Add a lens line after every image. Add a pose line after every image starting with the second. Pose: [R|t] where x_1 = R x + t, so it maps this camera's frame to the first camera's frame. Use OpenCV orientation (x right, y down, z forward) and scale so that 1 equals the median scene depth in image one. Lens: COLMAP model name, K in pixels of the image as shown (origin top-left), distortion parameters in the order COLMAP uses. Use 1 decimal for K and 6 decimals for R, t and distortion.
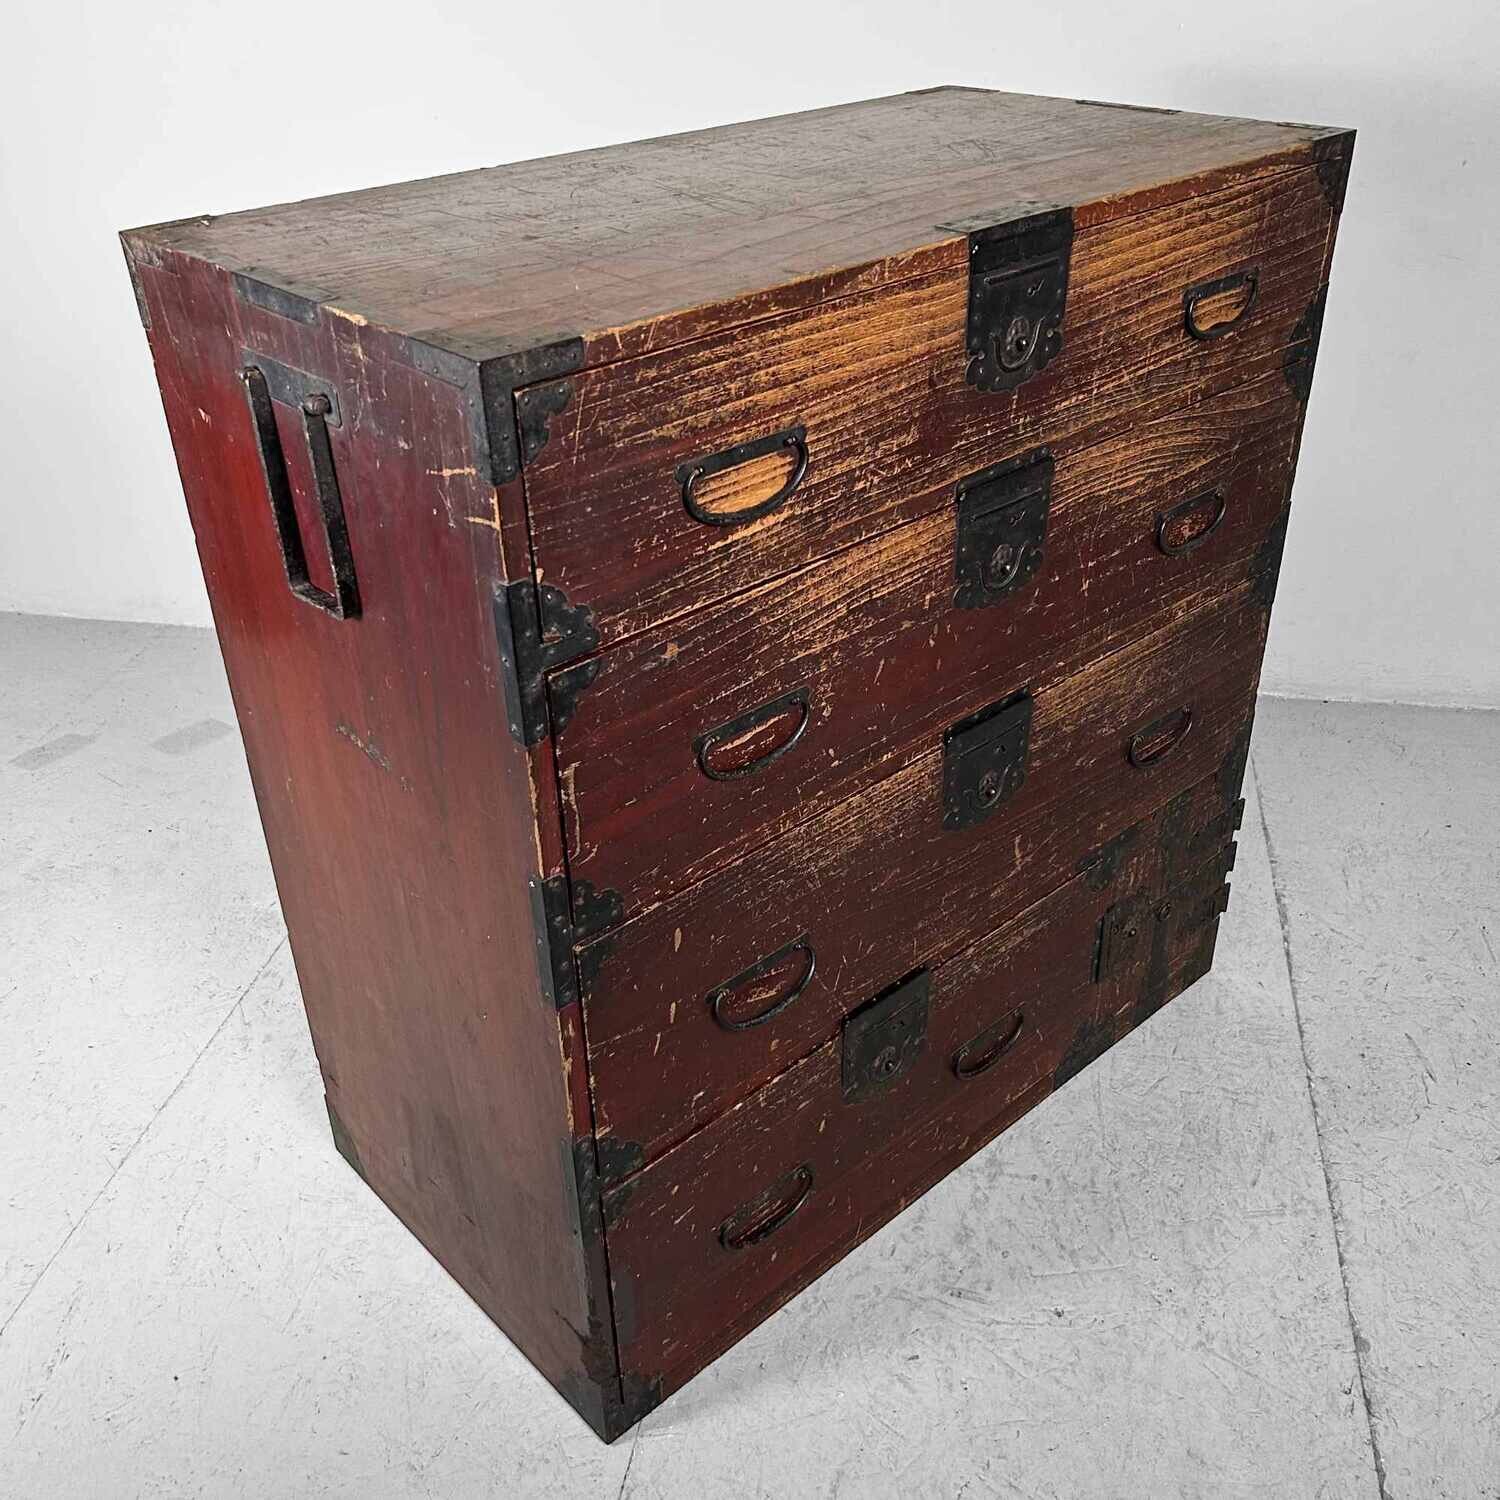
lens RADIAL K [[1492.6, 0, 750.0], [0, 1492.6, 750.0], [0, 0, 1]] dist [0.162624, -0.464262]
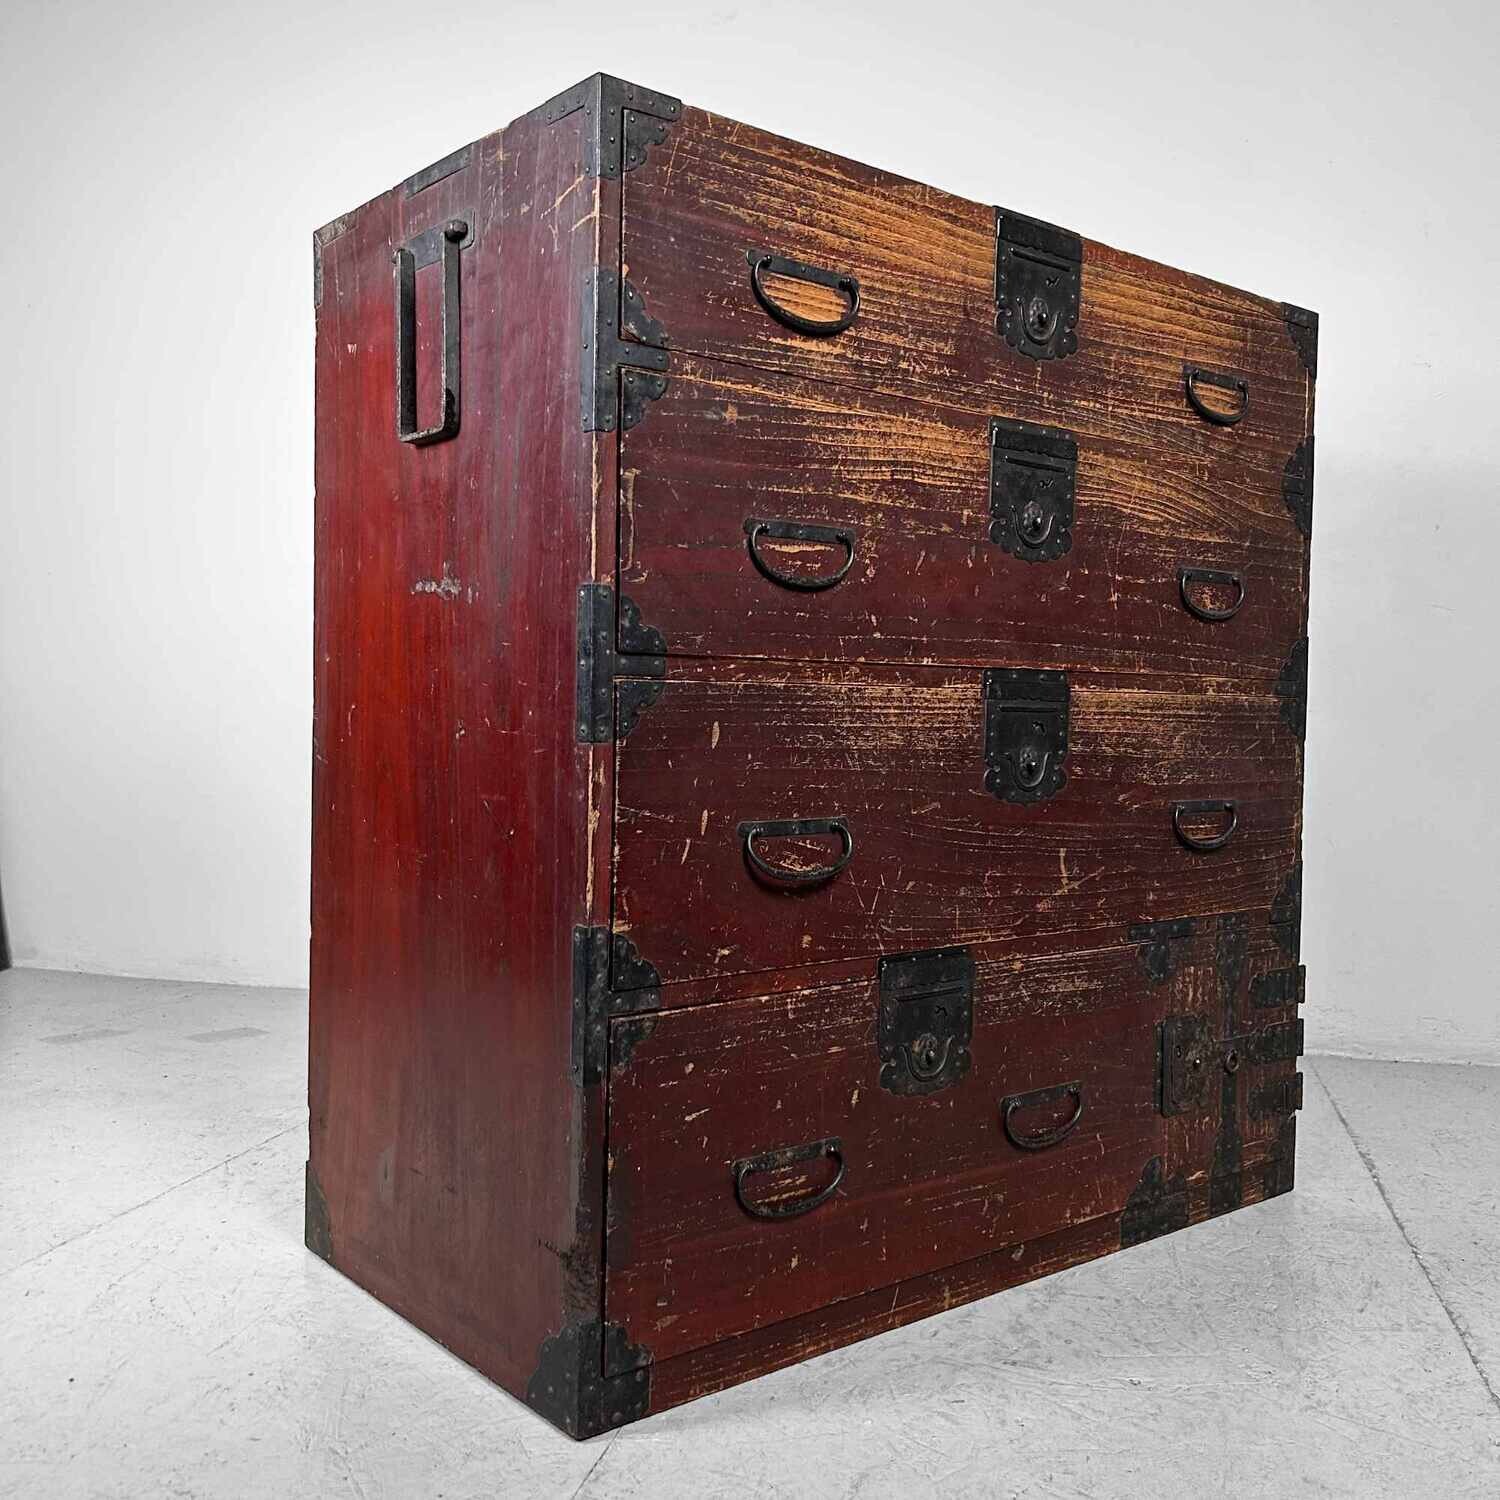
lens RADIAL K [[1488.8, 0, 762.7], [0, 1488.8, 743.0], [0, 0, 1]] dist [0.131980, -0.332611]
pose [[0.998026, 0.044928, -0.043886, 0.028536], [-0.060795, 0.866467, -0.495519, 0.650016], [0.015763, 0.497209, 0.867488, 0.142968]]
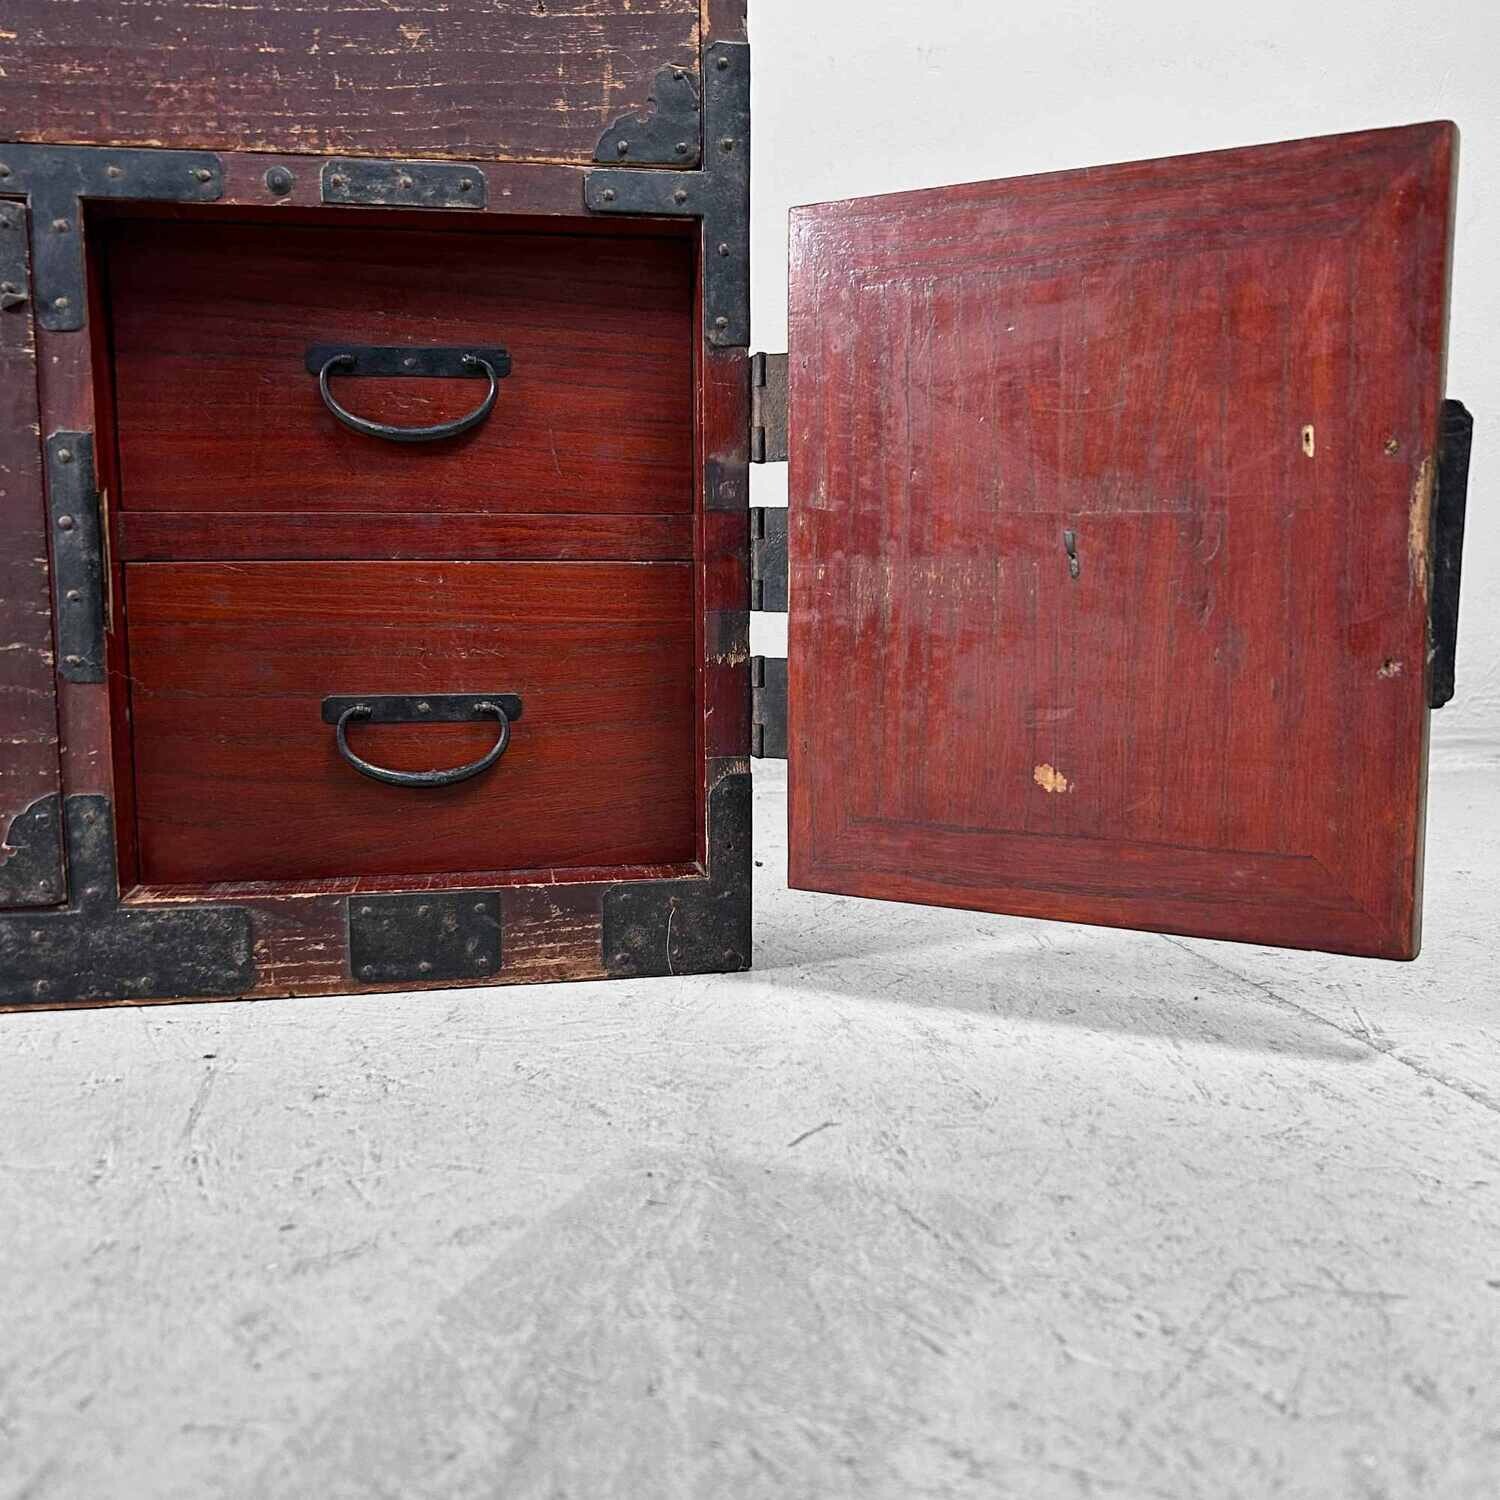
lens RADIAL K [[1566.2, 0, 768.6], [0, 1566.2, 753.6], [0, 0, 1]] dist [0.034270, -0.085740]
pose [[0.849857, 0.094365, -0.518495, 0.832054], [-0.288582, 0.906557, -0.308018, 0.357649], [0.440980, 0.411399, 0.797676, 1.203263]]
